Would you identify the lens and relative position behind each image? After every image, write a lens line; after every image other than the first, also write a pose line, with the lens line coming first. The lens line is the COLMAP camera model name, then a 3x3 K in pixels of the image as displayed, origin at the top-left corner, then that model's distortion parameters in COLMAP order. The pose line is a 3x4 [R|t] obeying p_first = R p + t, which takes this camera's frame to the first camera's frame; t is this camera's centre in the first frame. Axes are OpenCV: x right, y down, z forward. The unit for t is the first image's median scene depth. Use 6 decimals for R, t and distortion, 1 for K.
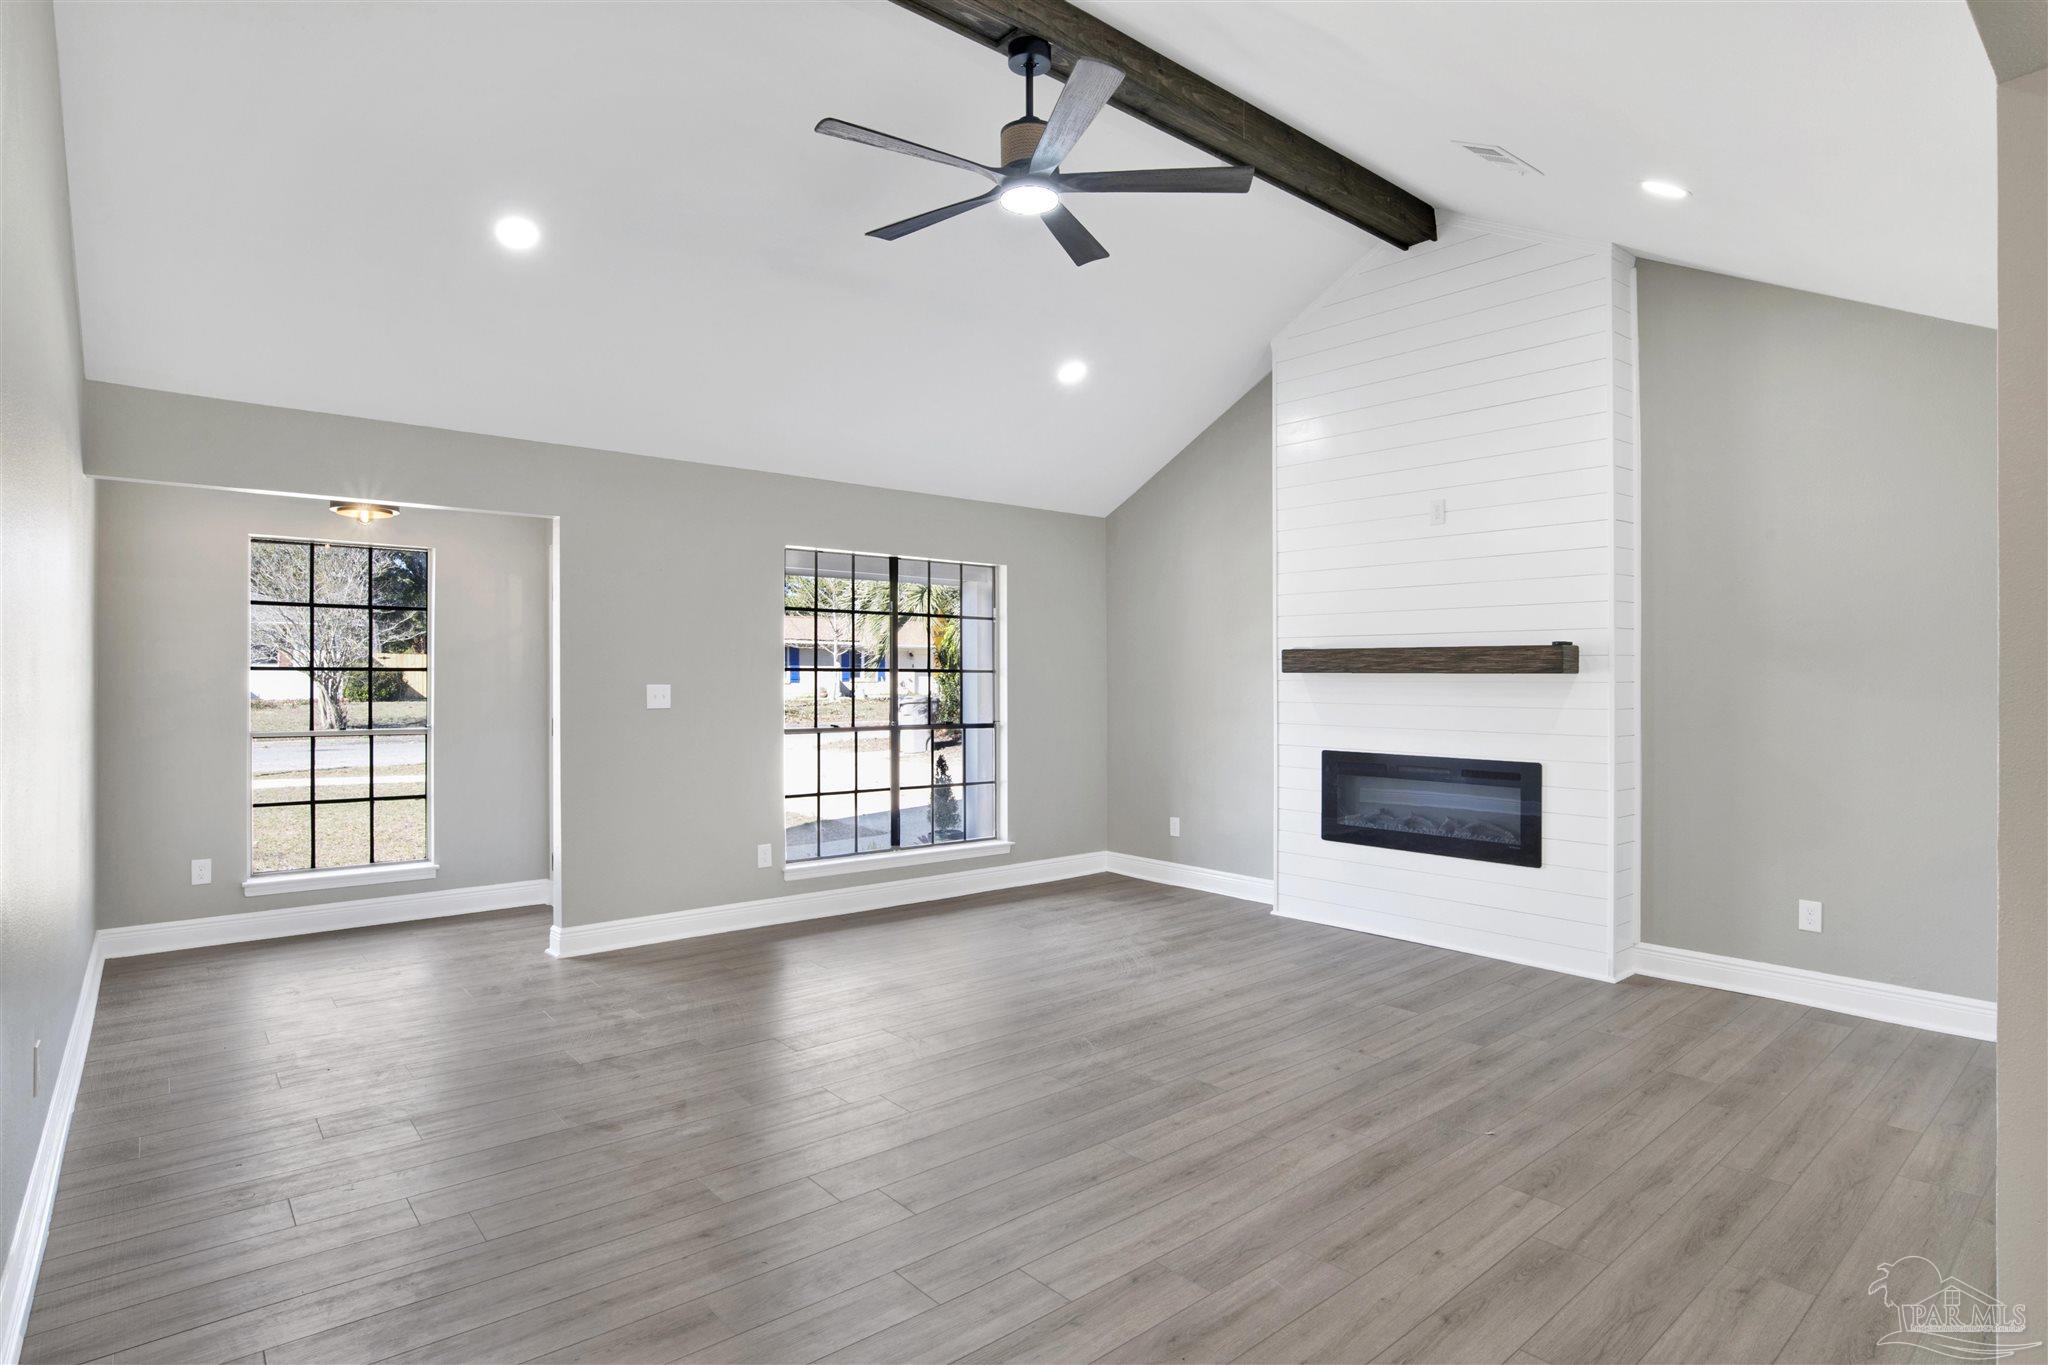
lens RADIAL K [[1079.7, 0, 1029.7], [0, 1079.7, 681.6], [0, 0, 1]] dist [-0.054620, 0.023716]
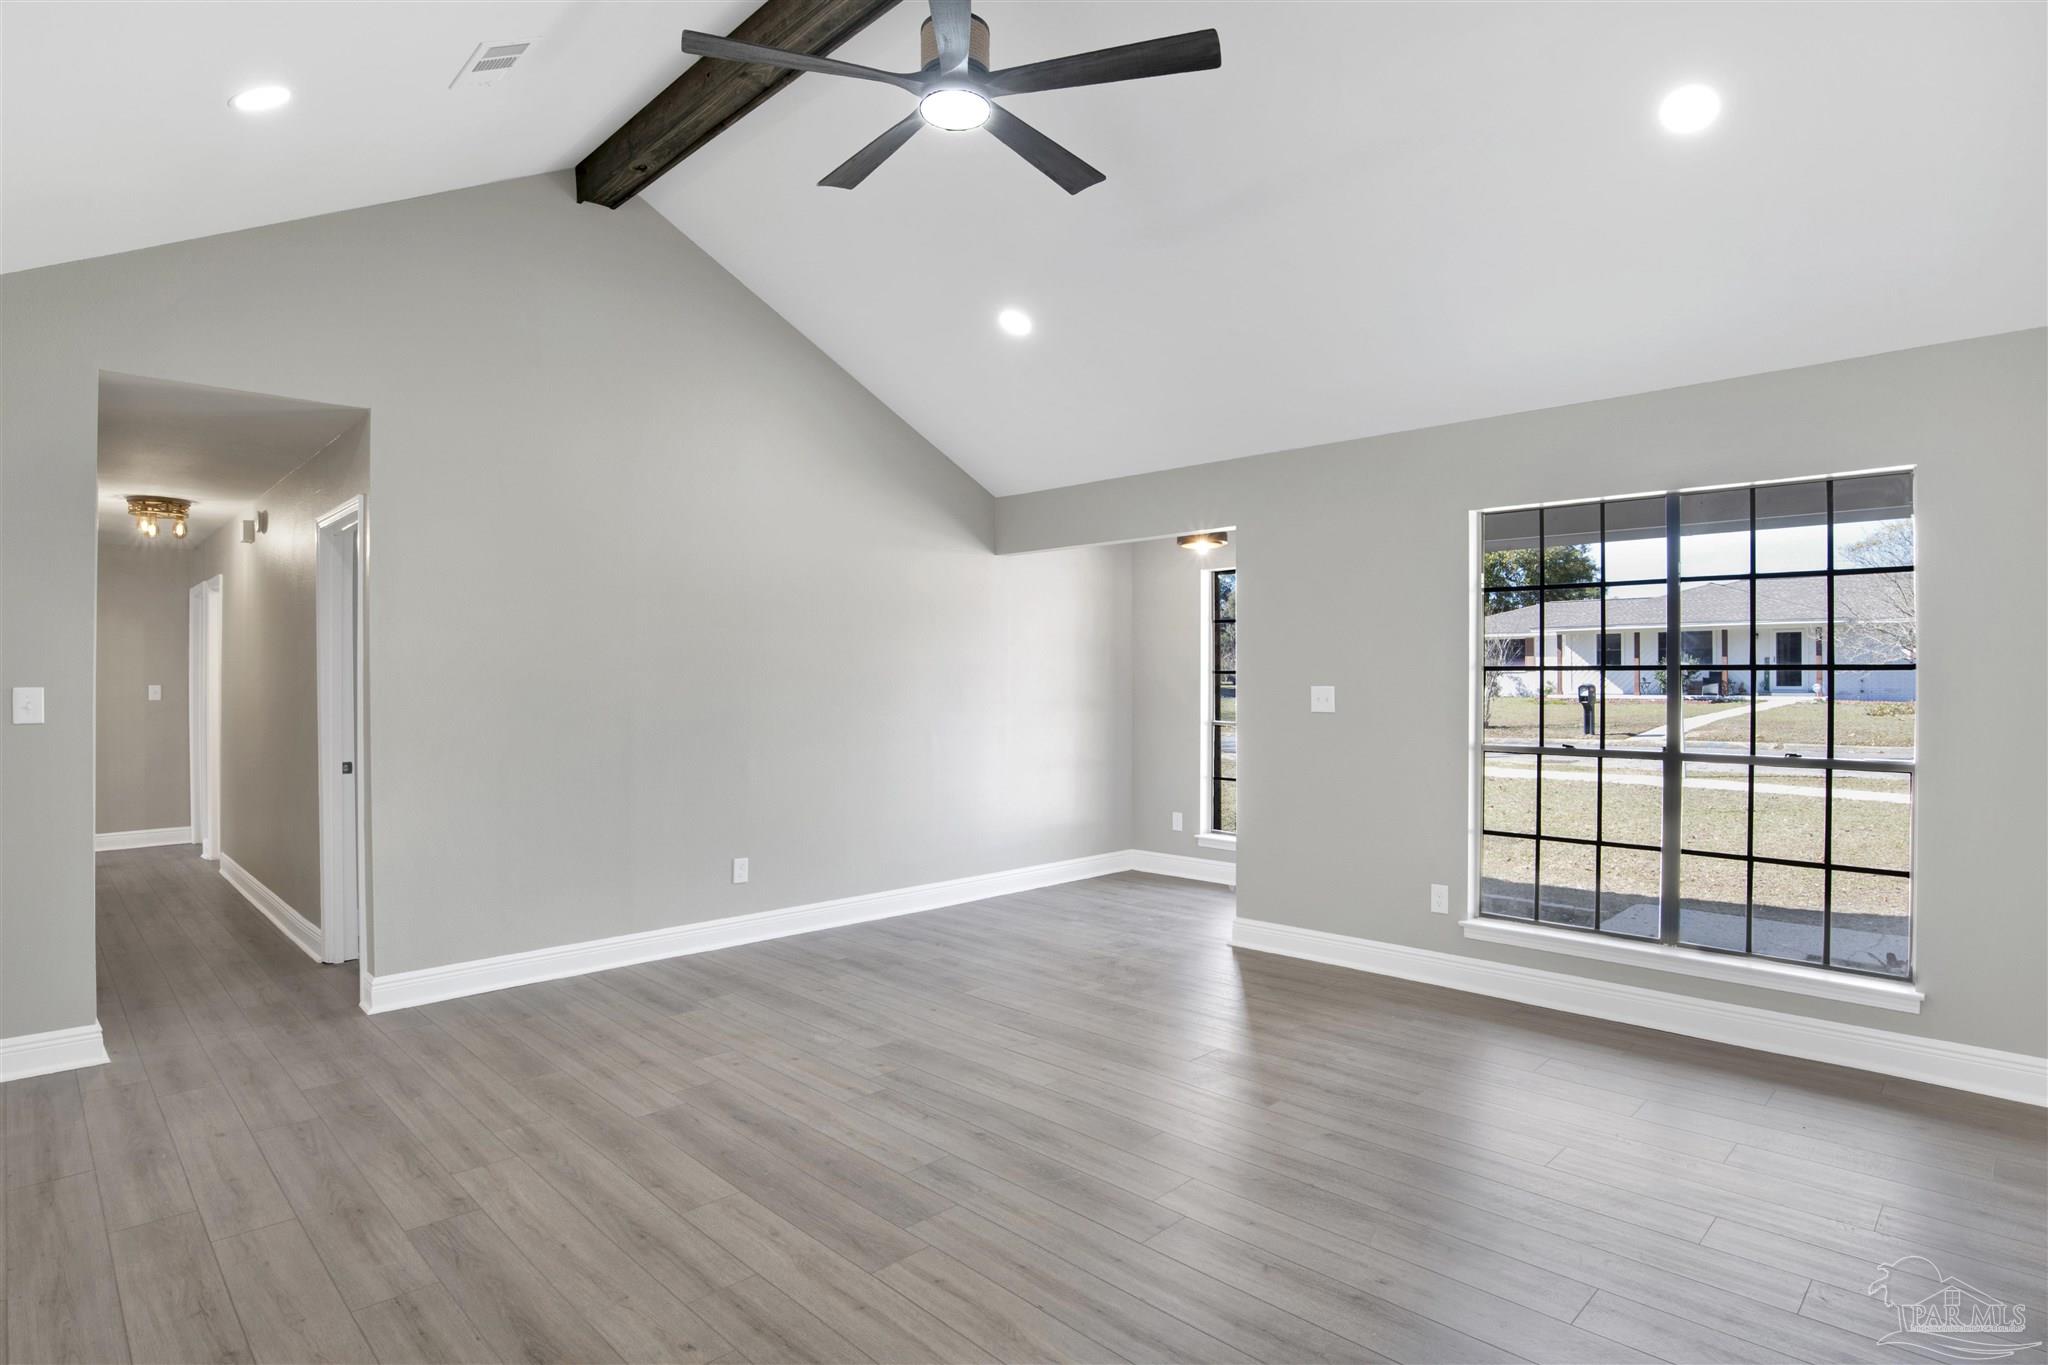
lens RADIAL K [[1079.7, 0, 1029.7], [0, 1079.7, 681.6], [0, 0, 1]] dist [-0.054620, 0.023716]
pose [[0.065838, 0.003970, -0.997822, 0.620385], [0.002927, 0.999987, 0.004172, -0.006994], [0.997826, -0.003195, 0.065826, 0.739807]]
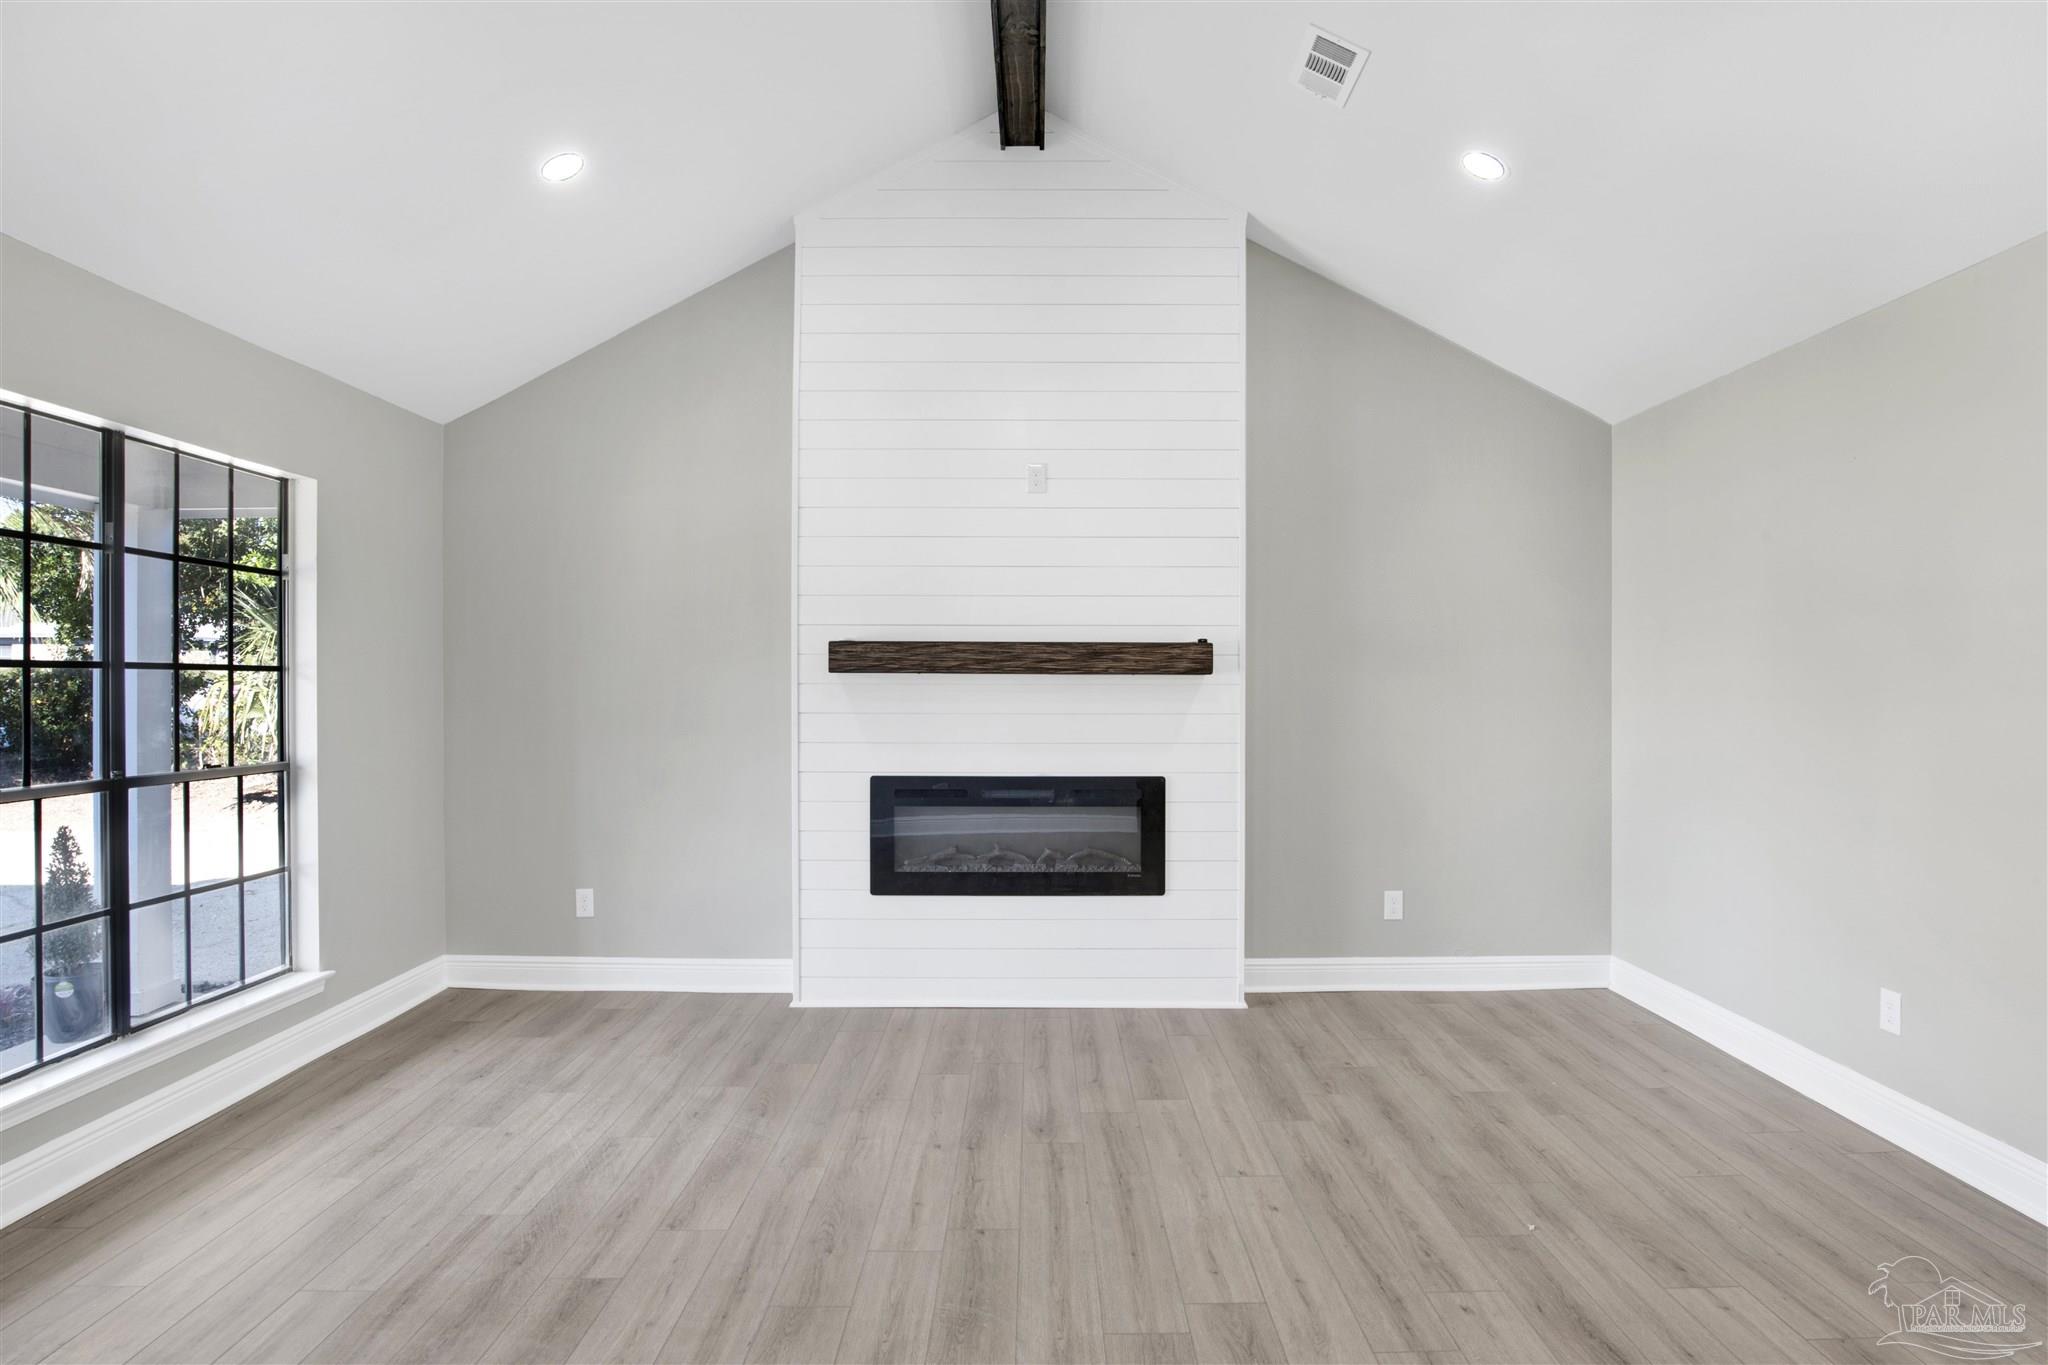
lens RADIAL K [[1146.1, 0, 1045.1], [0, 1146.1, 679.9], [0, 0, 1]] dist [-0.068340, 0.034733]
pose [[0.642674, 0.000360, 0.766139, -0.307047], [0.002875, 0.999992, -0.002882, -0.000948], [-0.766134, 0.004055, 0.642668, 0.462734]]
